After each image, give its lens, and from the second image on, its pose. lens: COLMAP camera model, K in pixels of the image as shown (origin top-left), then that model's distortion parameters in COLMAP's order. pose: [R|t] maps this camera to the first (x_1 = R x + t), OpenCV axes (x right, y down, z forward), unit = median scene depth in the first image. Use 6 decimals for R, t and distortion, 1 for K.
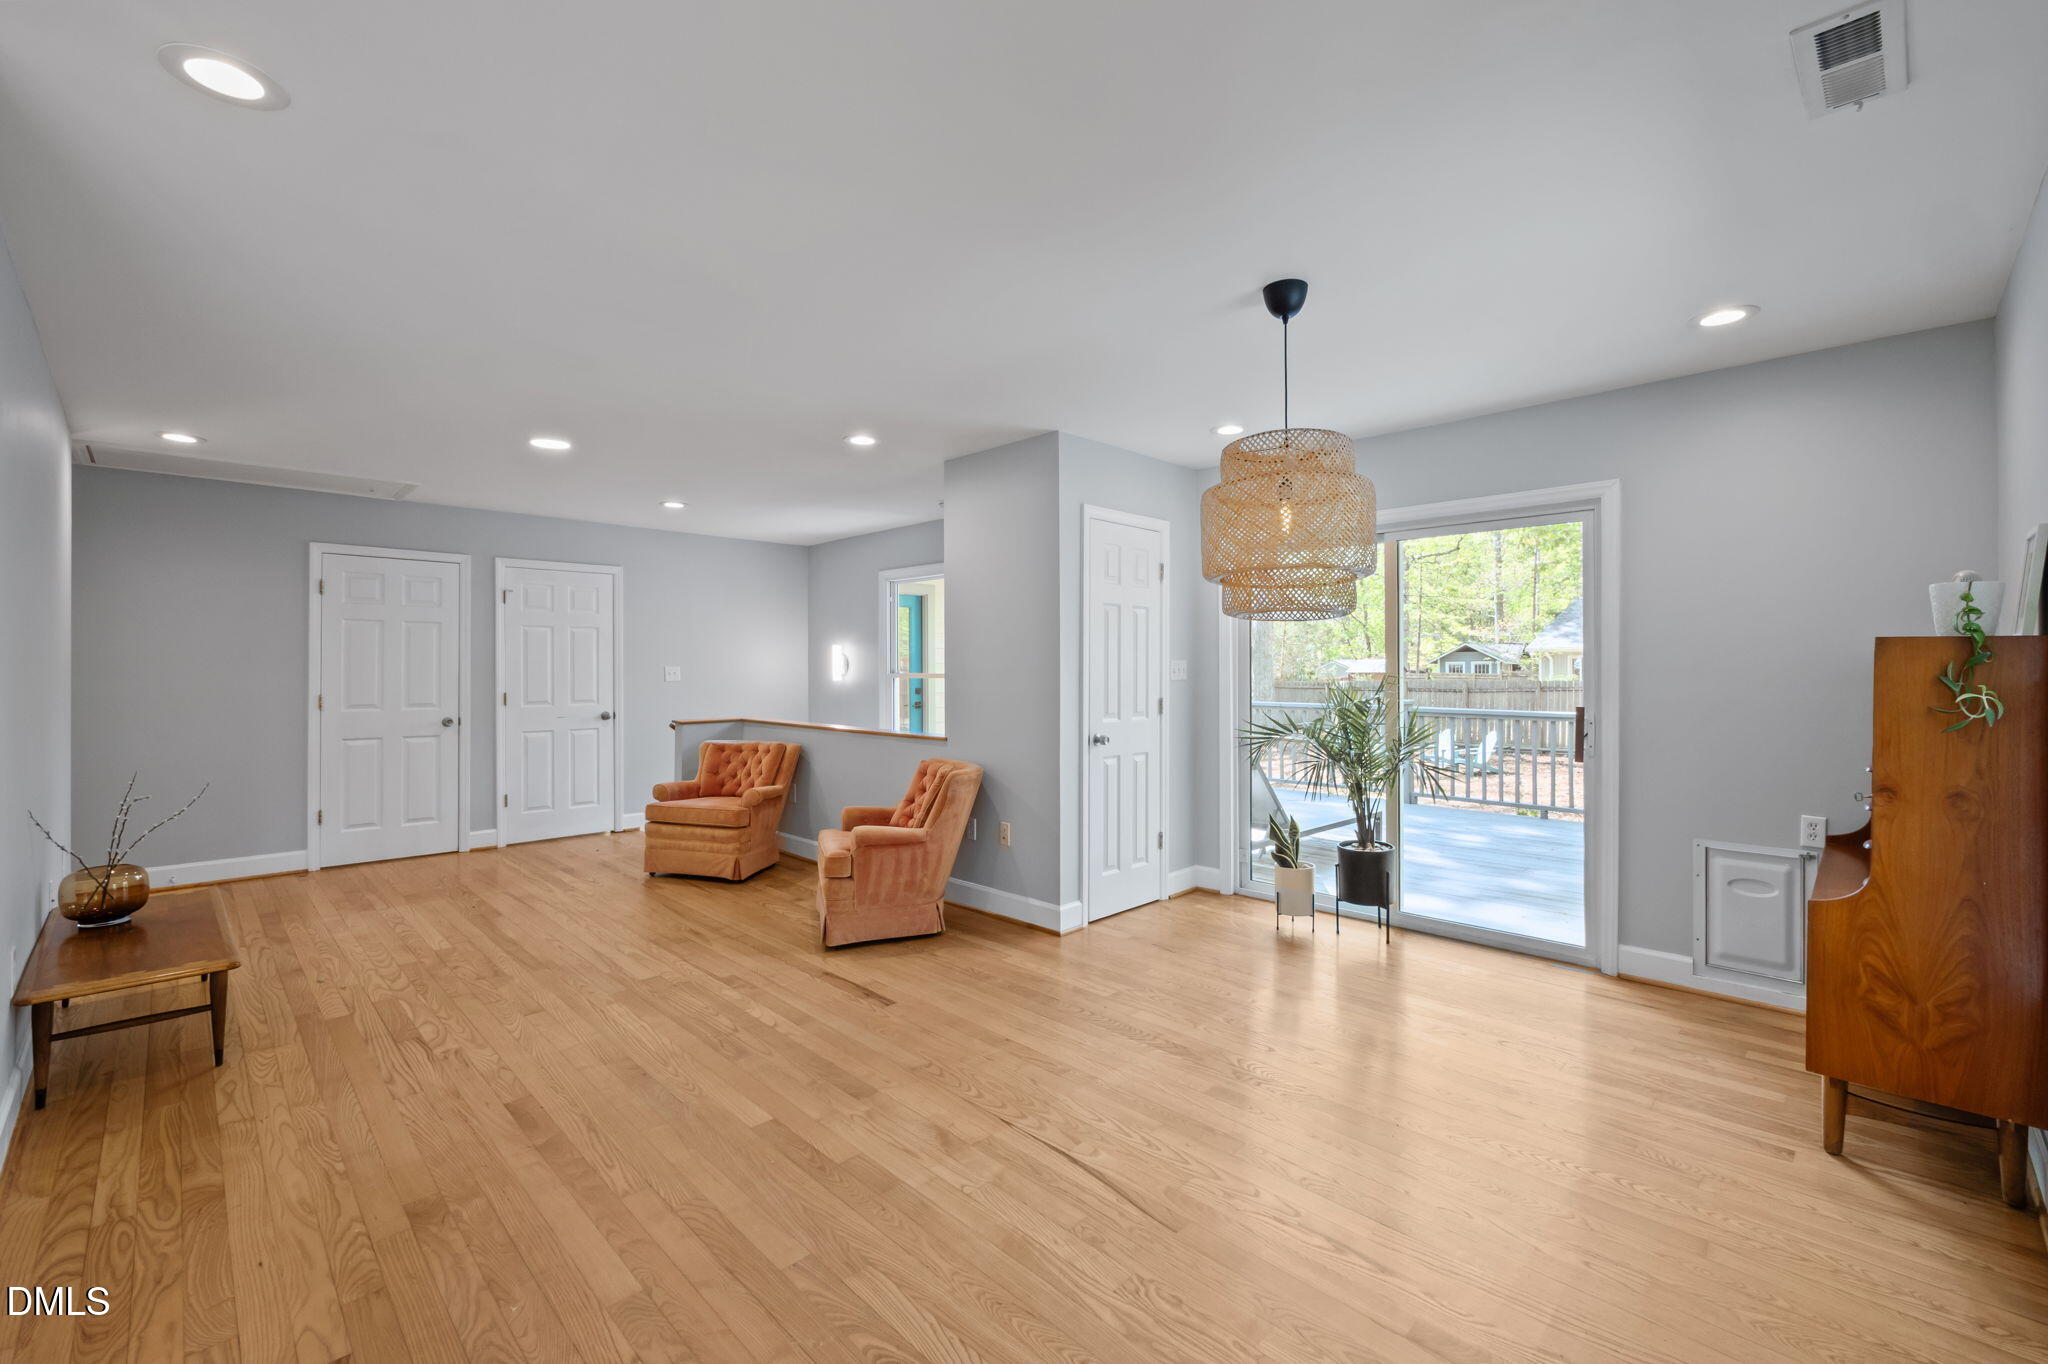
lens RADIAL K [[854.6, 0, 1025.5], [0, 854.6, 671.6], [0, 0, 1]] dist [-0.003351, -0.000552]
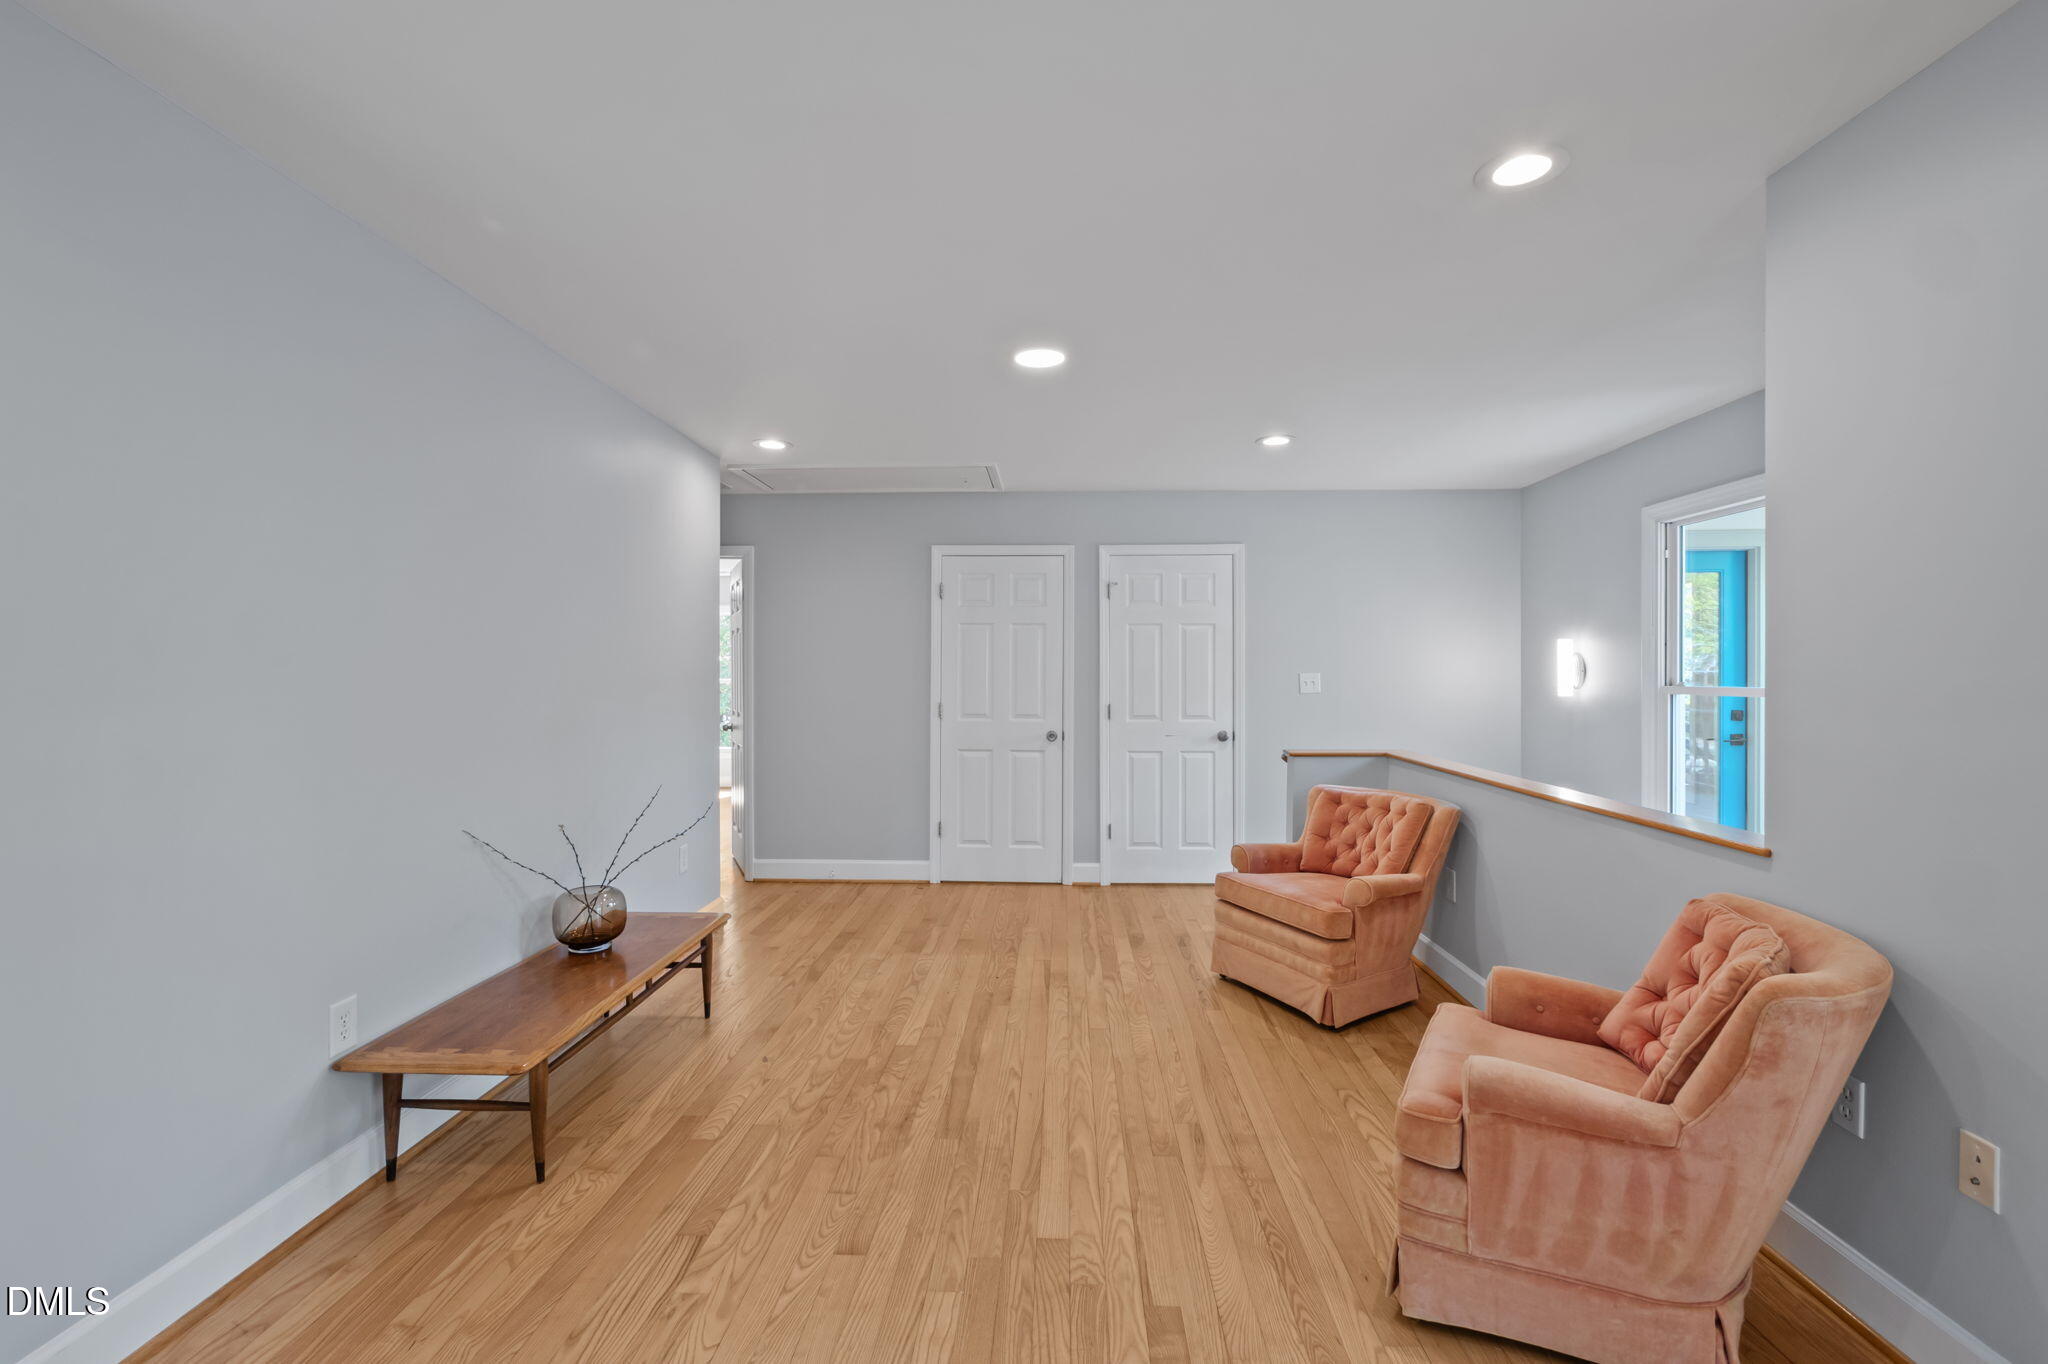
lens RADIAL K [[887.3, 0, 1029.1], [0, 887.3, 679.0], [0, 0, 1]] dist [-0.002354, -0.000261]
pose [[0.678966, 0.006569, -0.734141, -0.025338], [-0.003980, 0.999978, 0.005266, -0.006815], [0.734159, -0.000653, 0.678977, 0.511060]]
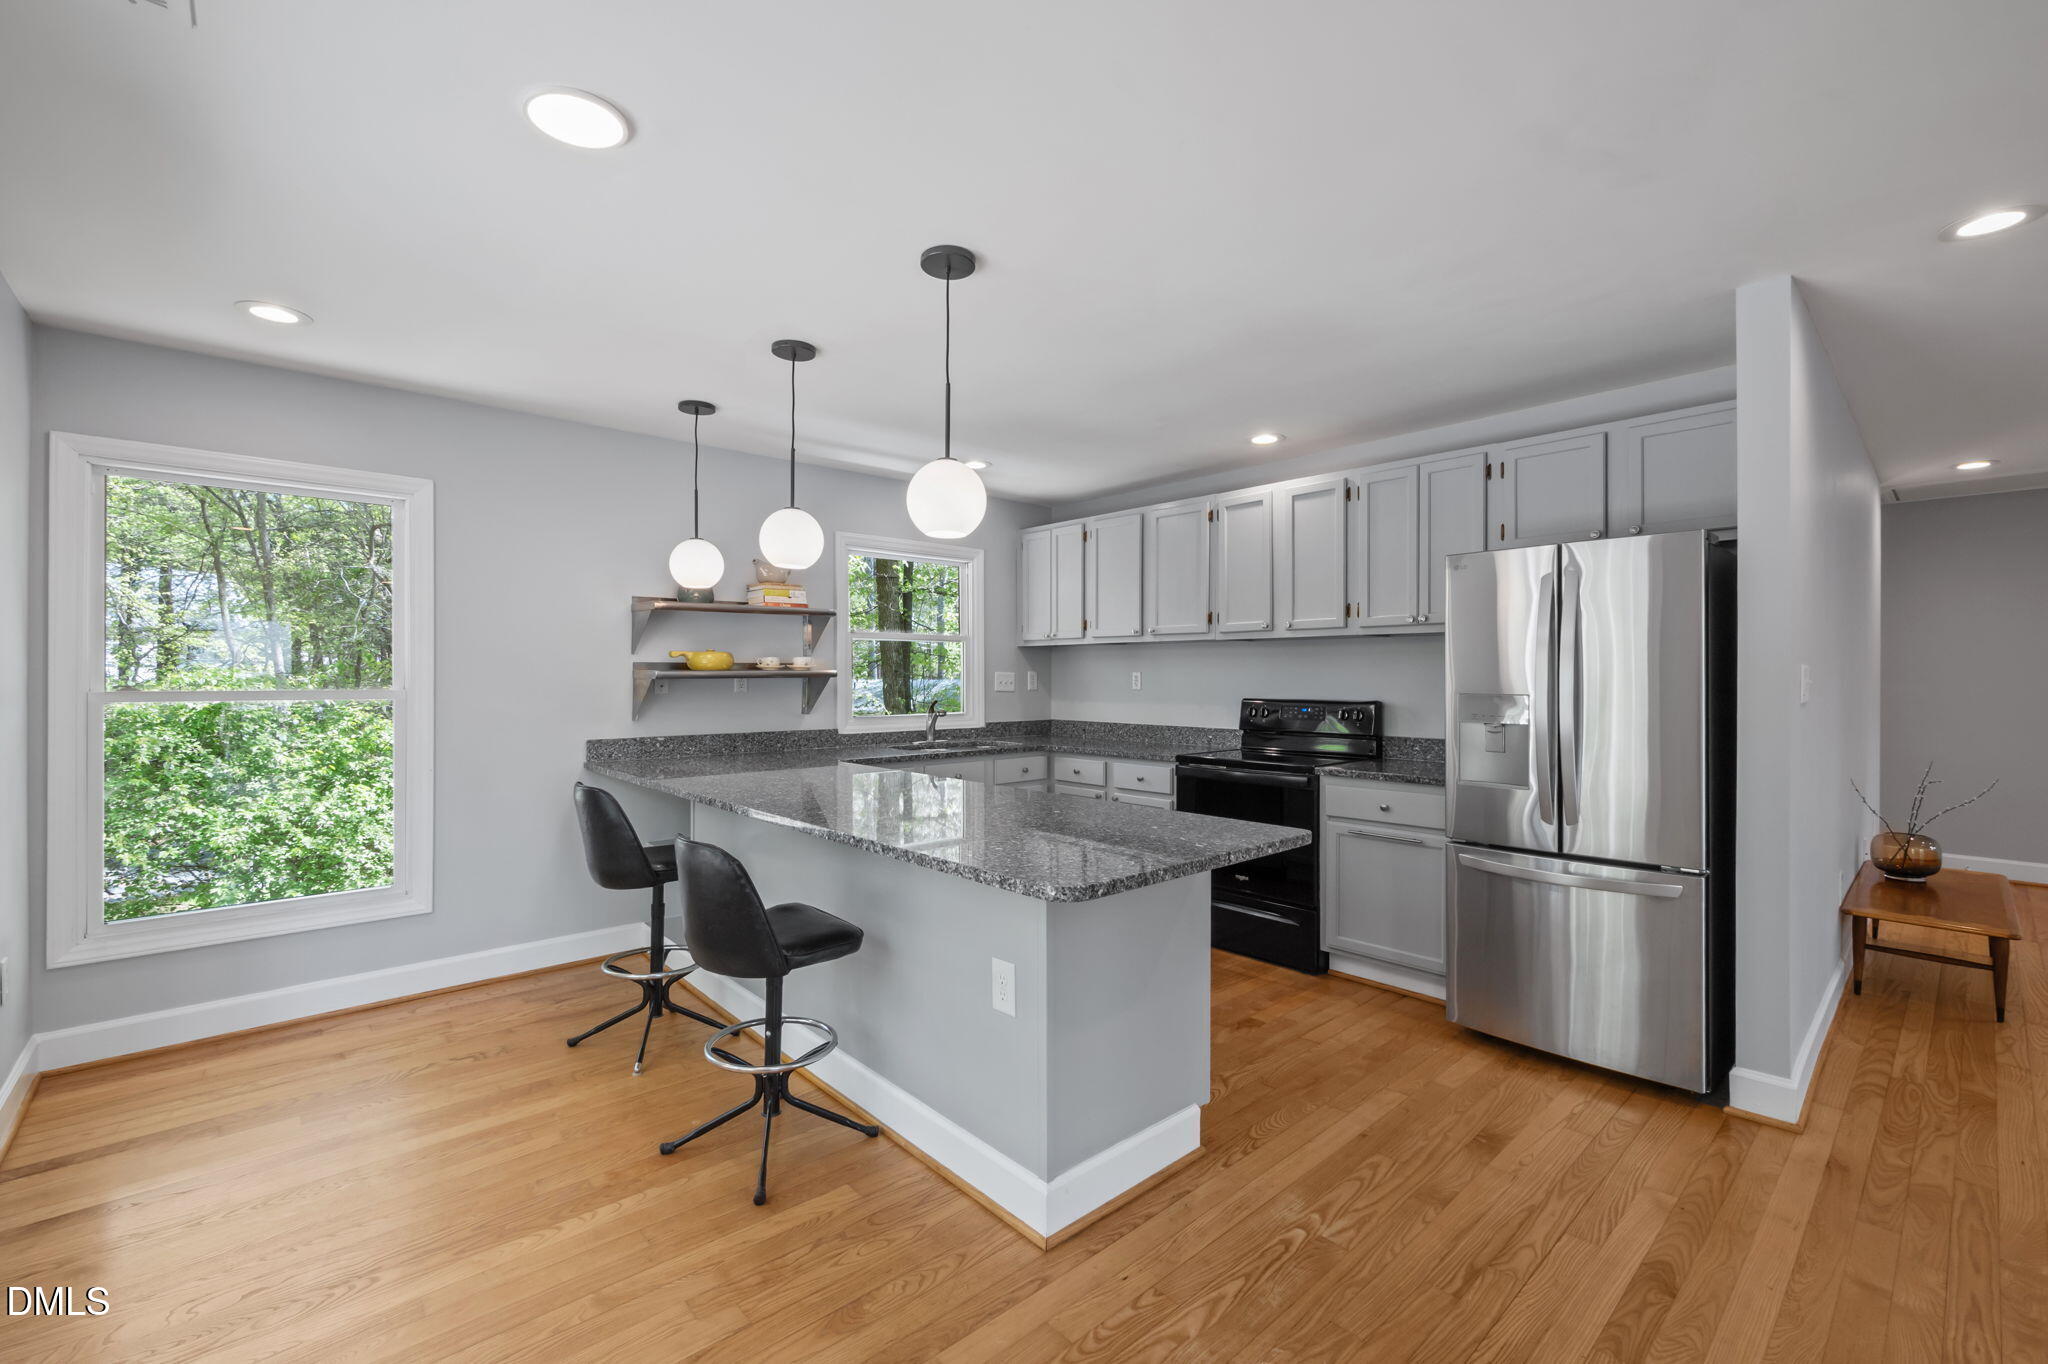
lens RADIAL K [[854.6, 0, 1025.5], [0, 854.6, 671.6], [0, 0, 1]] dist [-0.003351, -0.000552]
pose [[-0.059268, -0.001190, -0.998241, 0.176435], [-0.004771, 0.999988, -0.000909, -0.000536], [0.998231, 0.004709, -0.059273, -0.158689]]
